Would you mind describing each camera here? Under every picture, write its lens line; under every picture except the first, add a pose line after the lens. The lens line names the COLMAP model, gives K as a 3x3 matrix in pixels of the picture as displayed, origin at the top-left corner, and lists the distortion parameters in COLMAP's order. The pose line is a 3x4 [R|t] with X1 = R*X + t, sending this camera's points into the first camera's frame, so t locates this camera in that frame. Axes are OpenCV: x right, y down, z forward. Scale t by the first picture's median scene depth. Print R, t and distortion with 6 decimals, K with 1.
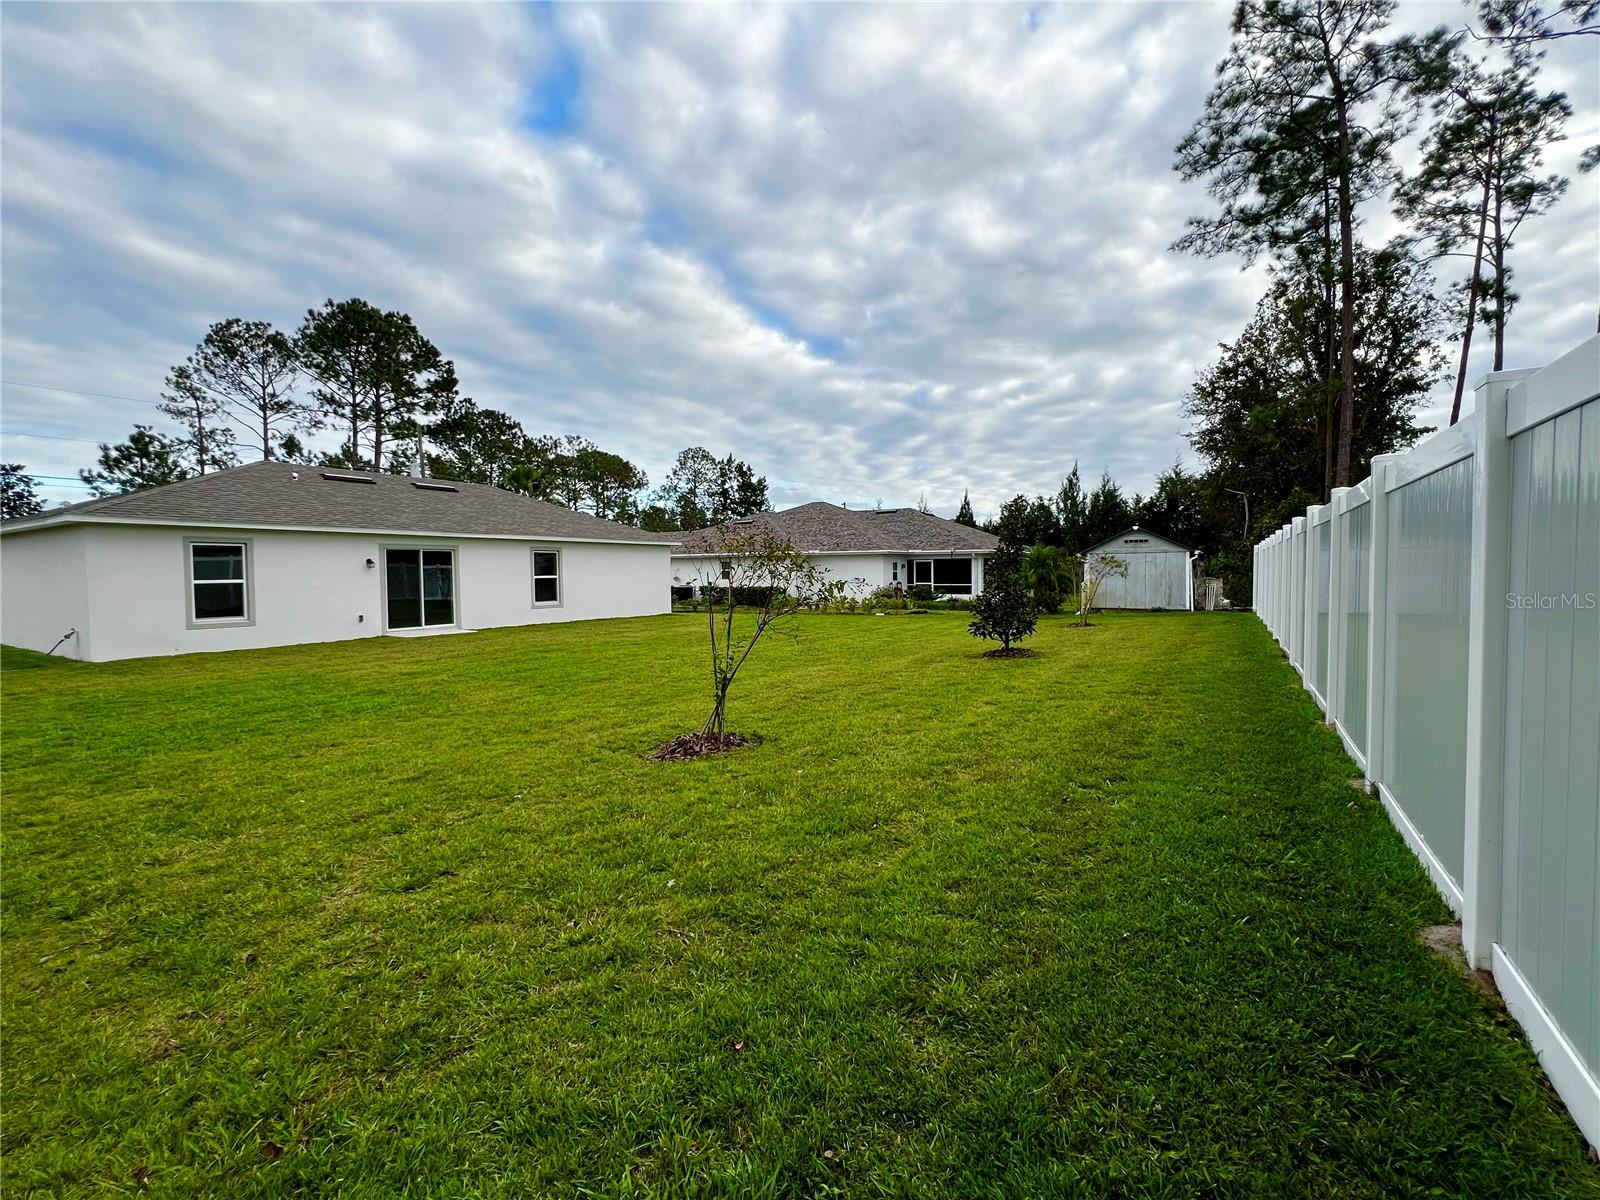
lens RADIAL K [[723.1, 0, 800.0], [0, 723.1, 600.0], [0, 0, 1]] dist [0.000039, 0.000676]
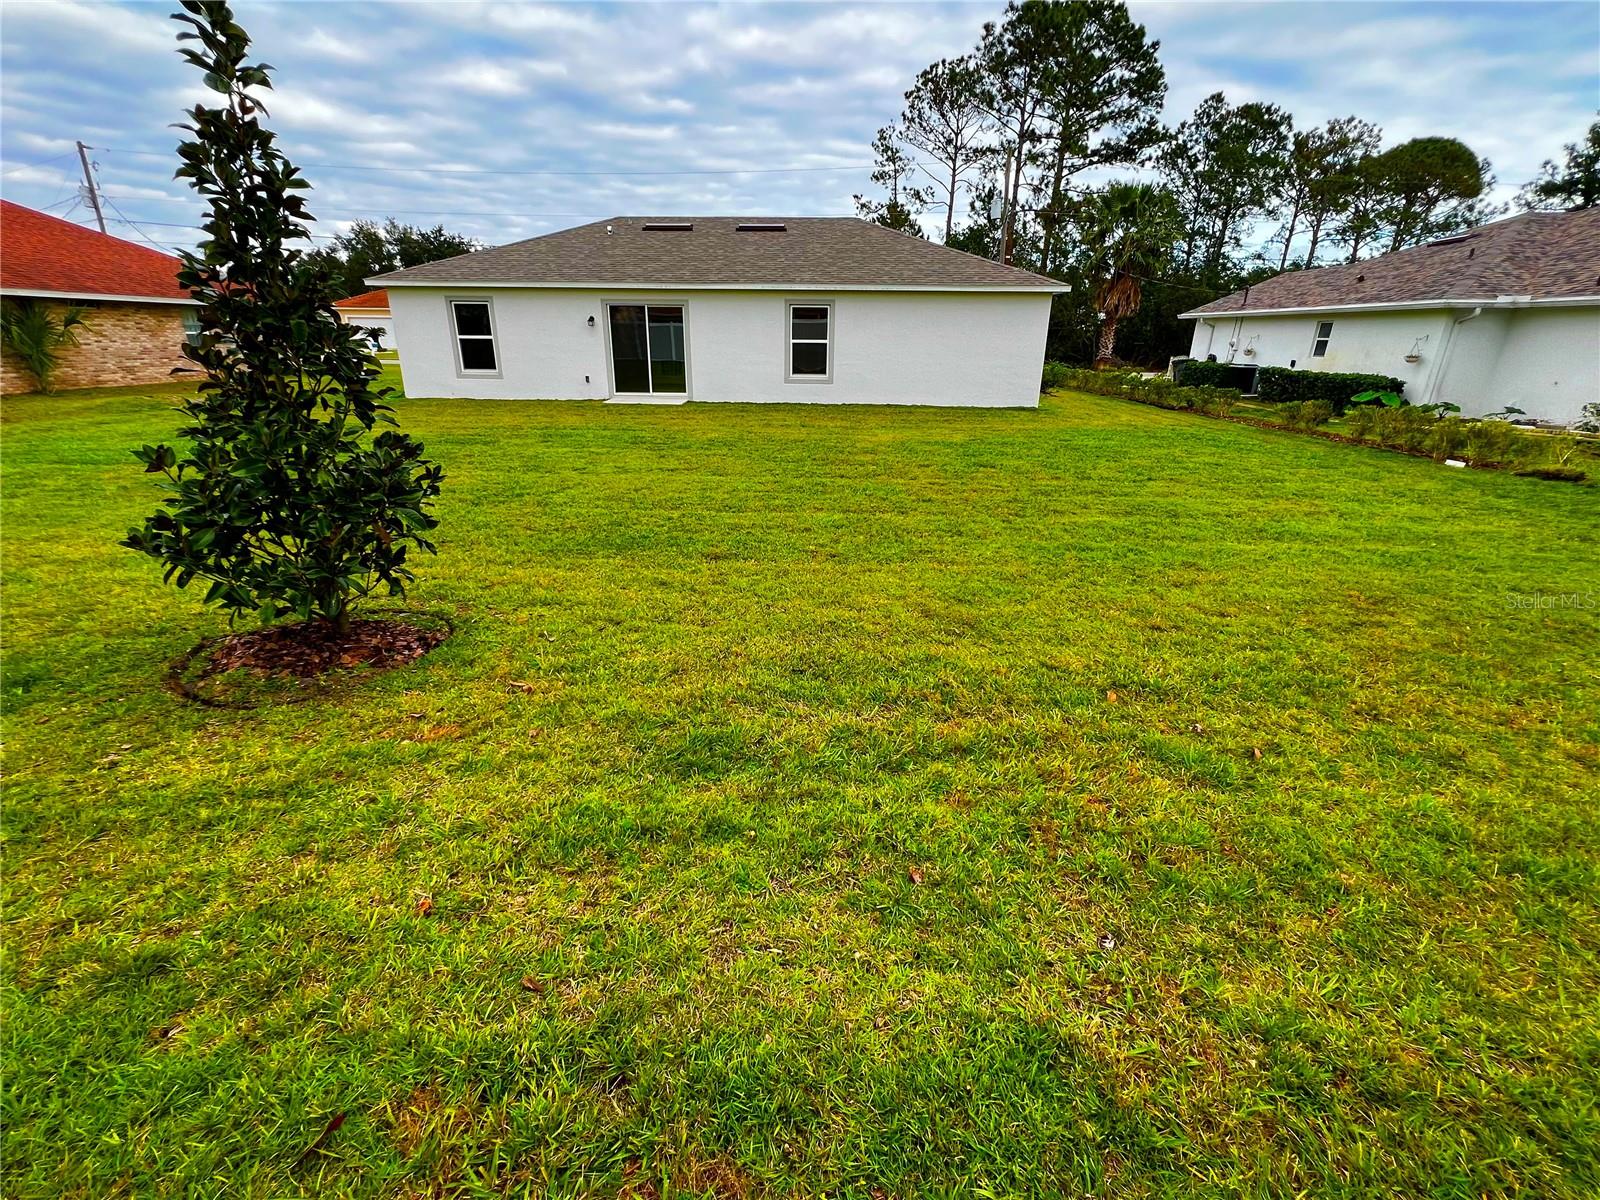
lens RADIAL K [[723.1, 0, 800.0], [0, 723.1, 600.0], [0, 0, 1]] dist [0.000039, 0.000676]
pose [[0.461092, 0.316739, -0.828897, 0.432698], [-0.050636, 0.941994, 0.331788, -0.031220], [0.885907, -0.111013, 0.450384, 0.703427]]
